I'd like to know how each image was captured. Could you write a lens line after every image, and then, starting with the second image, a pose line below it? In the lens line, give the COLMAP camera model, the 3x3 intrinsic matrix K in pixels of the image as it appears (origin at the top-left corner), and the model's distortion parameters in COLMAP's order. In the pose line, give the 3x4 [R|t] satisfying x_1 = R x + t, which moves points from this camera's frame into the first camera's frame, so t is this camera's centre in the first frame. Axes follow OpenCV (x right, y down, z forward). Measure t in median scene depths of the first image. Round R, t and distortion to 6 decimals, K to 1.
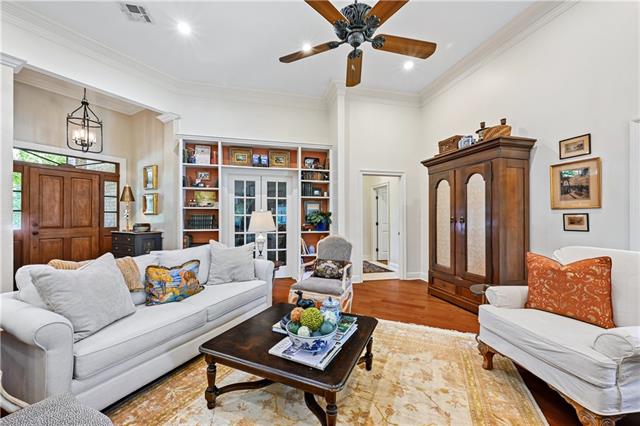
lens RADIAL K [[254.1, 0, 316.7], [0, 254.1, 217.8], [0, 0, 1]] dist [0.003594, 0.000189]
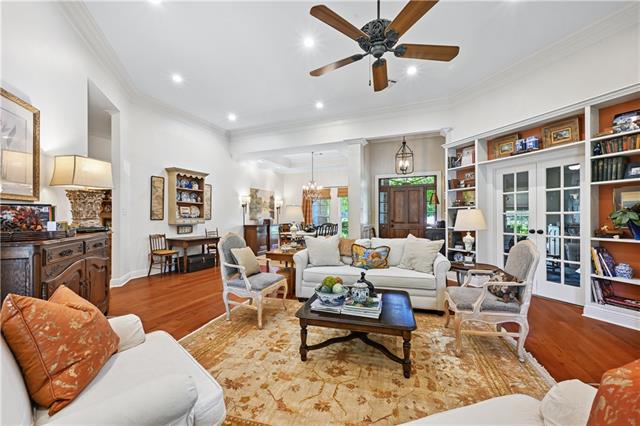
lens RADIAL K [[254.1, 0, 321.1], [0, 254.1, 215.6], [0, 0, 1]] dist [0.003594, 0.000189]
pose [[0.145632, -0.006112, -0.989320, 0.485051], [0.002546, 0.999980, -0.005803, 0.000314], [0.989336, -0.001674, 0.145644, 0.243656]]
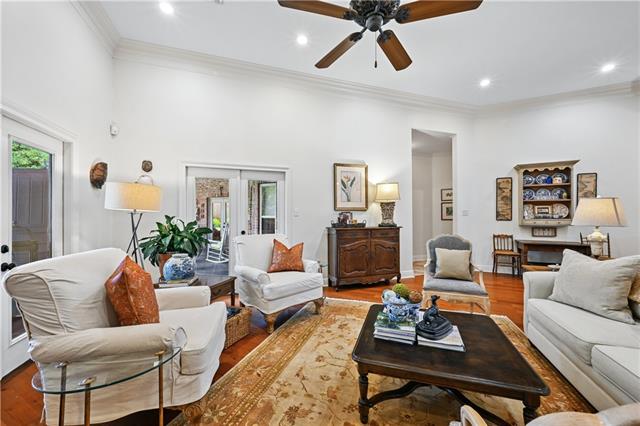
lens RADIAL K [[254.1, 0, 321.2], [0, 254.1, 214.1], [0, 0, 1]] dist [0.003594, 0.000189]
pose [[-0.996840, -0.001398, -0.079417, 0.170745], [0.000316, 0.999767, -0.021571, 0.006700], [0.079429, -0.021528, -0.996608, 0.769387]]
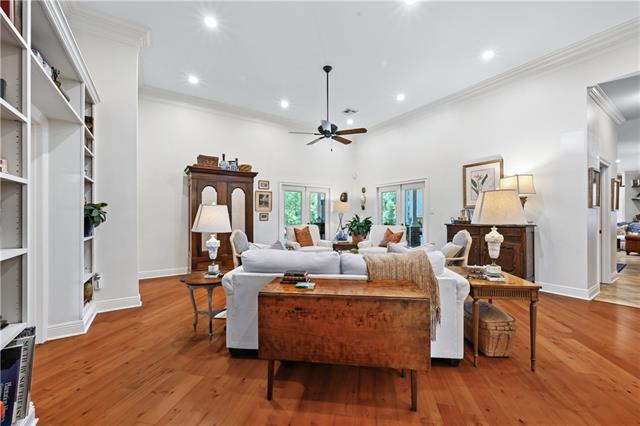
lens RADIAL K [[254.1, 0, 317.0], [0, 254.1, 214.5], [0, 0, 1]] dist [0.003594, 0.000189]
pose [[-0.297555, 0.001940, 0.954703, -0.803667], [-0.003070, 0.999991, -0.002989, 0.001421], [-0.954700, -0.003820, -0.297546, 0.713794]]
